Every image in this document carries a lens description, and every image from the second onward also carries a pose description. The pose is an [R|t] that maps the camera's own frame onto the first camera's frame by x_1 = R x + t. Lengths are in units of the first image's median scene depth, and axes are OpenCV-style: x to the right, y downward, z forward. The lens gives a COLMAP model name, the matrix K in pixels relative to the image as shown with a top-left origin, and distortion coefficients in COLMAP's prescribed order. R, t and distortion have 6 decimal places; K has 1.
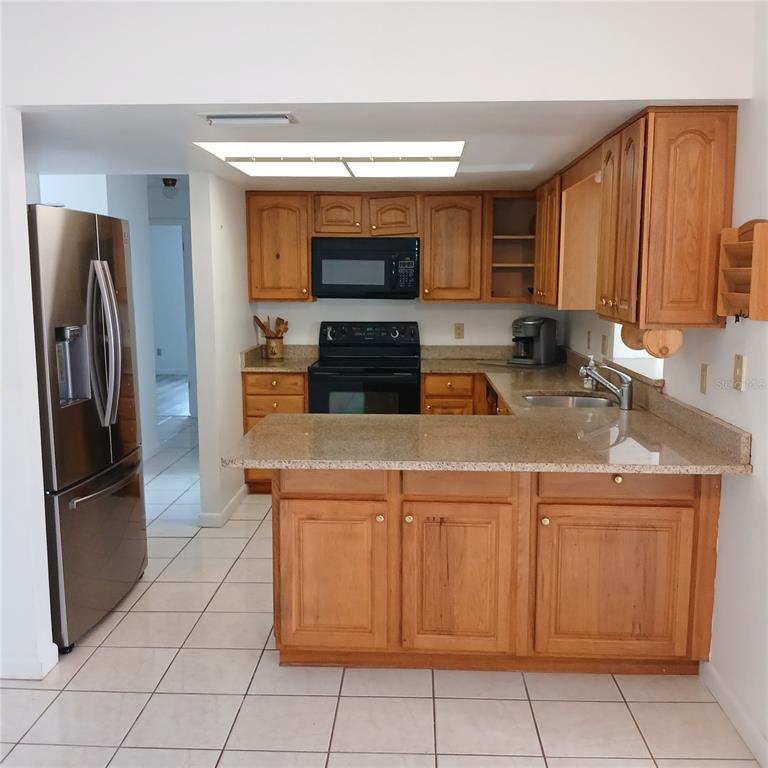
lens RADIAL K [[777.5, 0, 381.3], [0, 777.5, 383.4], [0, 0, 1]] dist [0.132891, -0.312323]
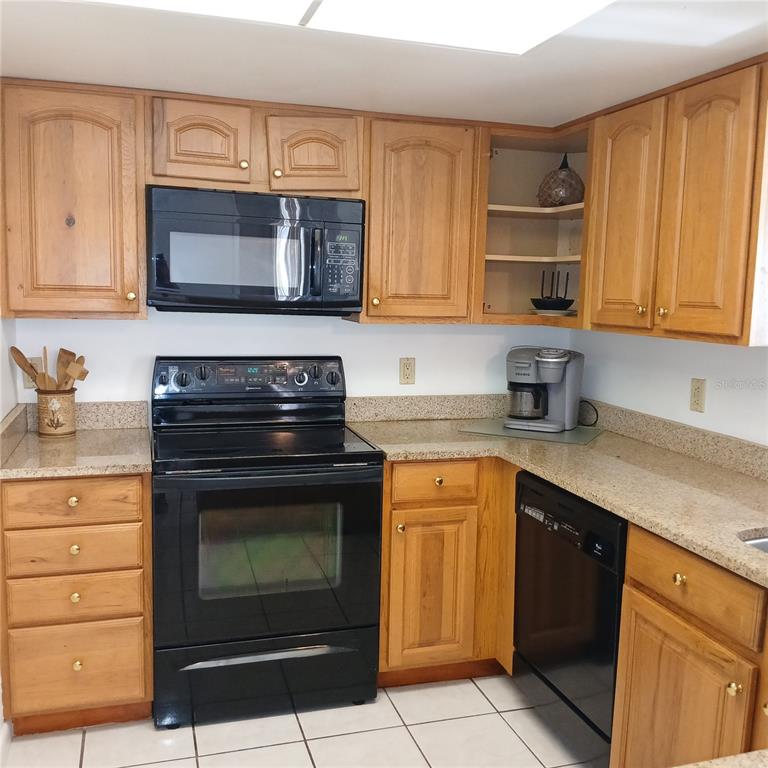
lens RADIAL K [[777.5, 0, 381.3], [0, 777.5, 383.4], [0, 0, 1]] dist [0.132891, -0.312323]
pose [[0.939928, -0.020381, 0.340765, -0.120537], [0.021731, 0.999764, -0.000145, -0.062133], [-0.340681, 0.007541, 0.940149, 0.497980]]
